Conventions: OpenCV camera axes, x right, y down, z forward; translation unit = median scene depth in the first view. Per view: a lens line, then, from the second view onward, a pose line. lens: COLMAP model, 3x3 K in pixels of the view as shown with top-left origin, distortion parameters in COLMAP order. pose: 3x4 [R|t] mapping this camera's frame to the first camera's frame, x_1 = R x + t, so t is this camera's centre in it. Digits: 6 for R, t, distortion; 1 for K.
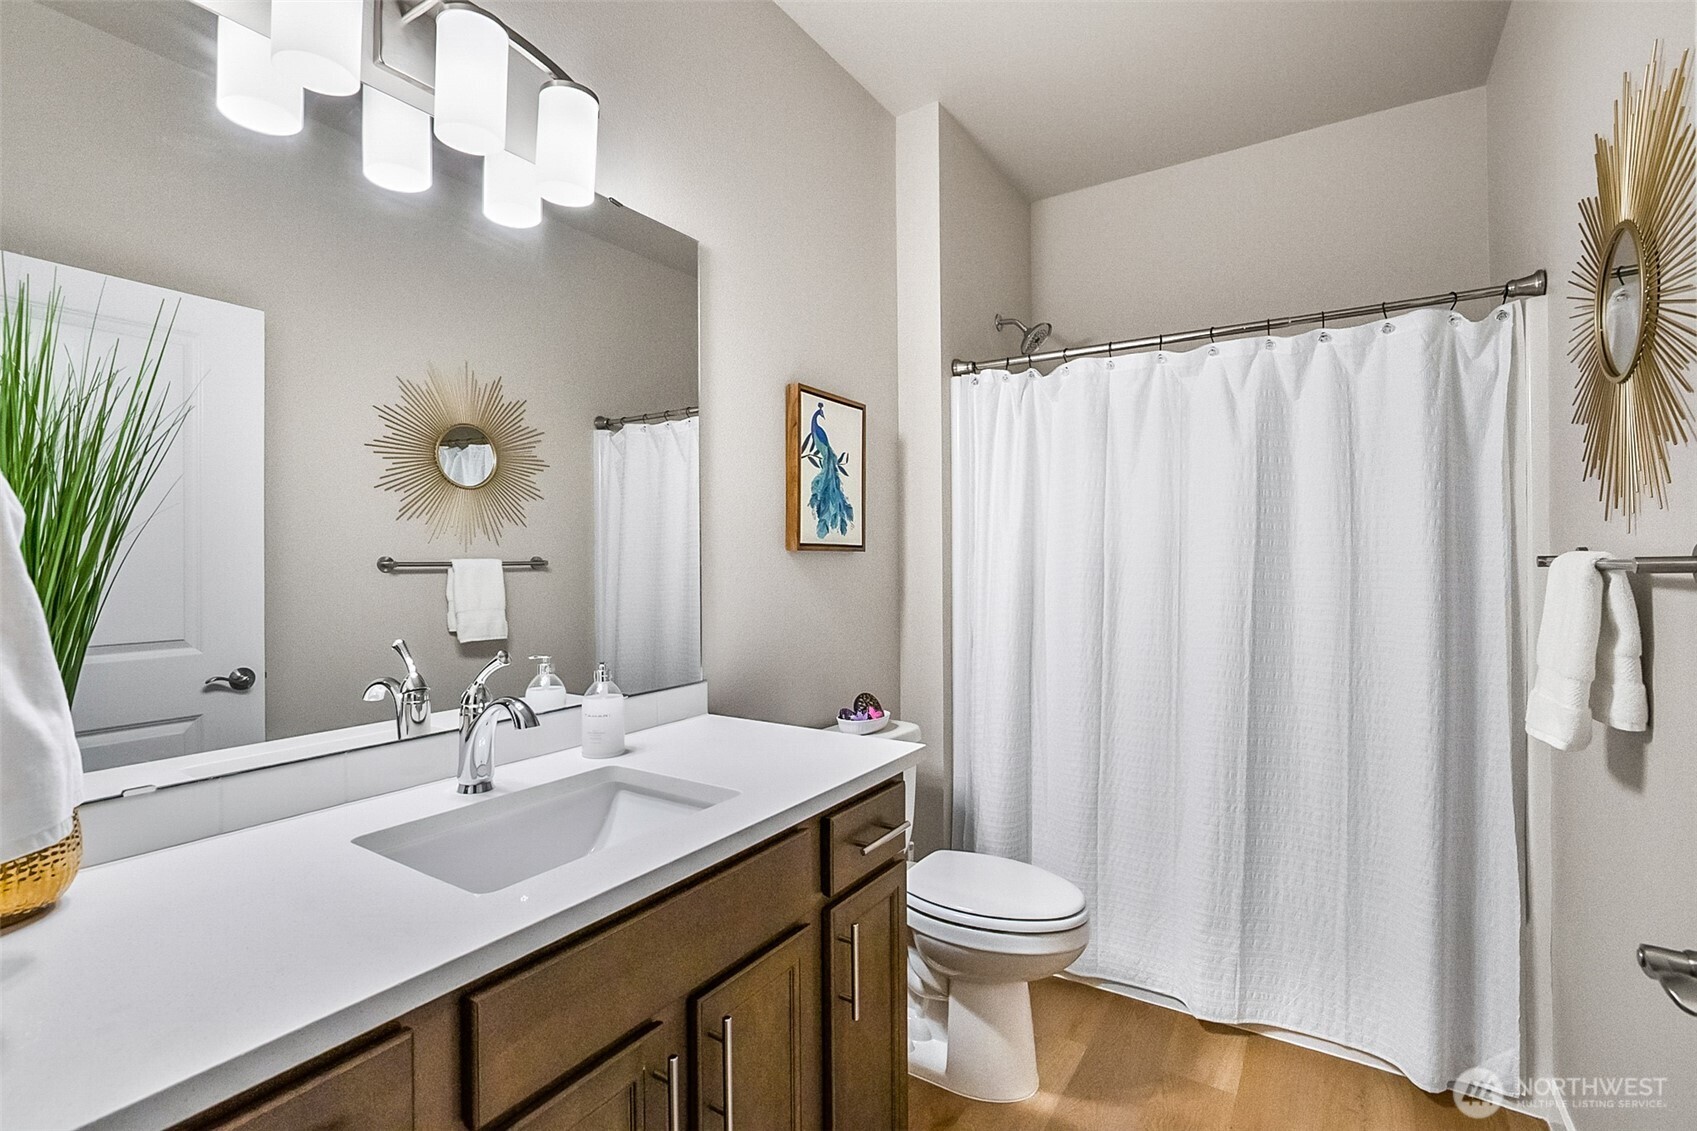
lens RADIAL K [[770.9, 0, 850.7], [0, 770.9, 562.6], [0, 0, 1]] dist [-0.015056, 0.001174]
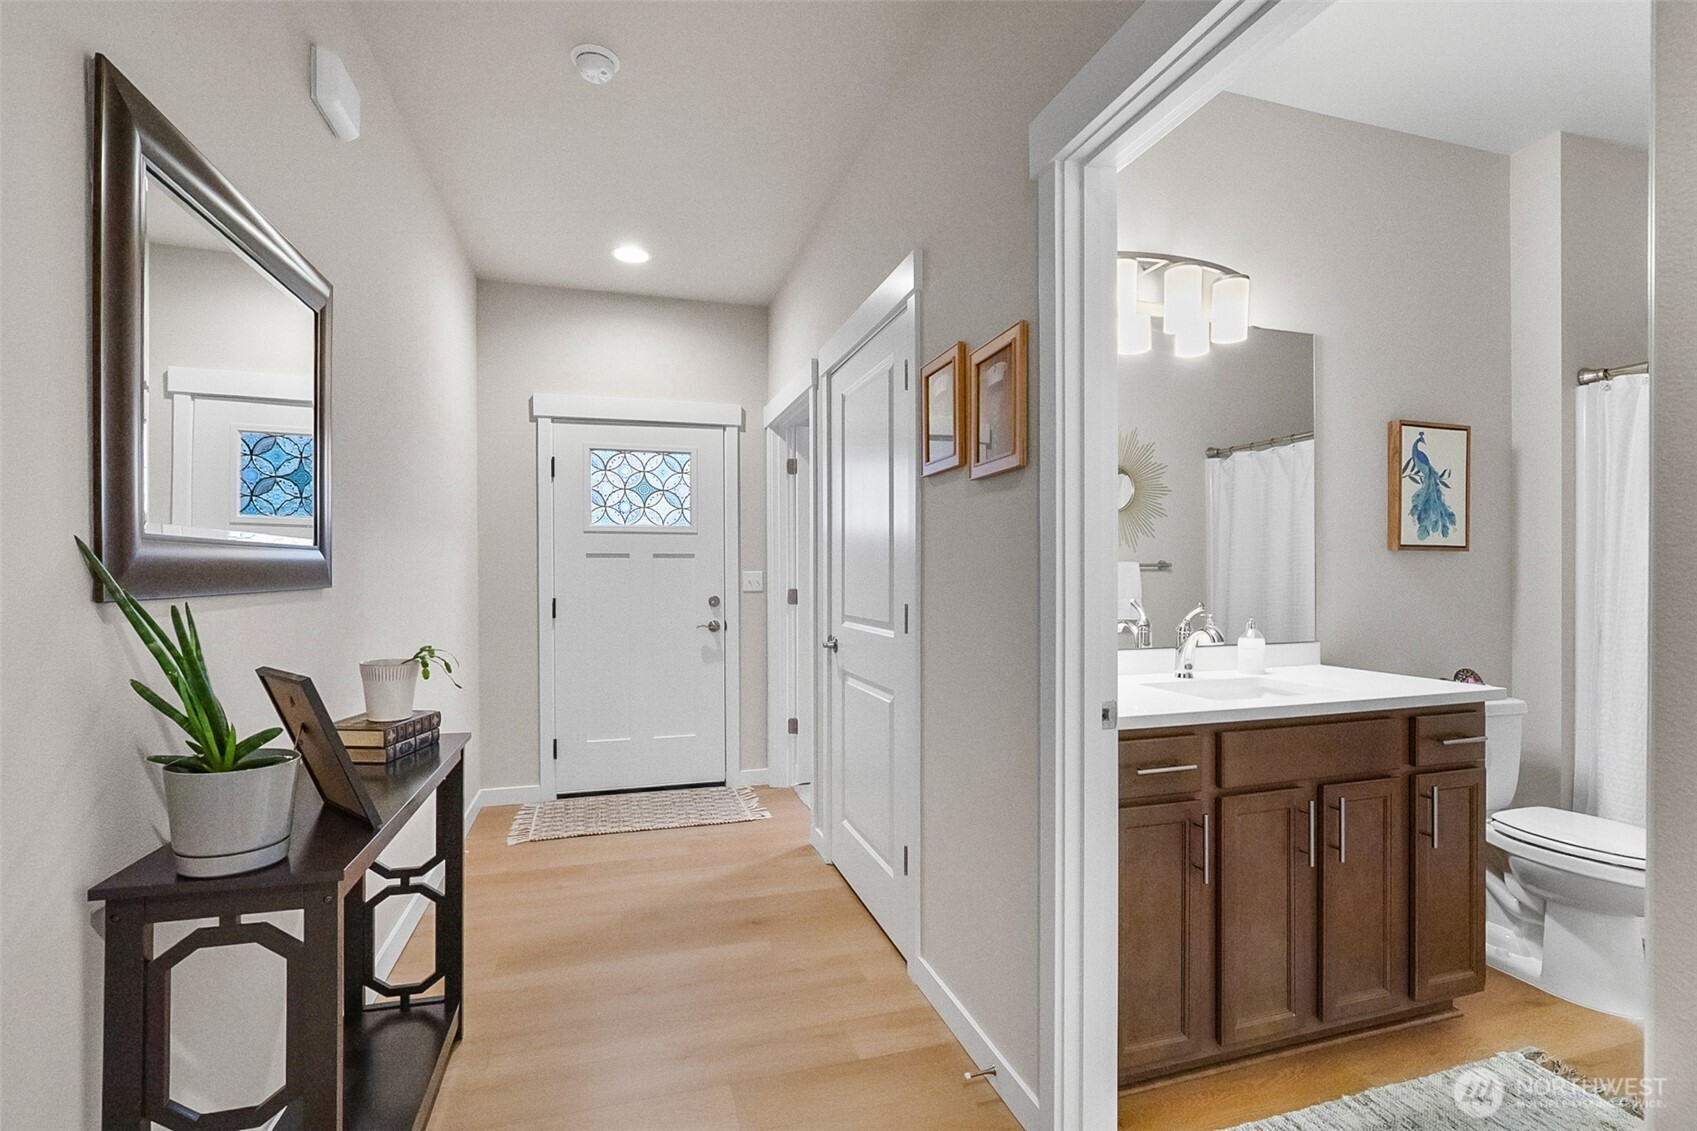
lens RADIAL K [[779.5, 0, 857.9], [0, 779.5, 574.0], [0, 0, 1]] dist [-0.003630, -0.000494]
pose [[0.769817, 0.003945, -0.638253, 0.062510], [-0.004568, 0.999989, 0.000670, 0.025779], [0.638249, 0.002400, 0.769826, -0.545172]]
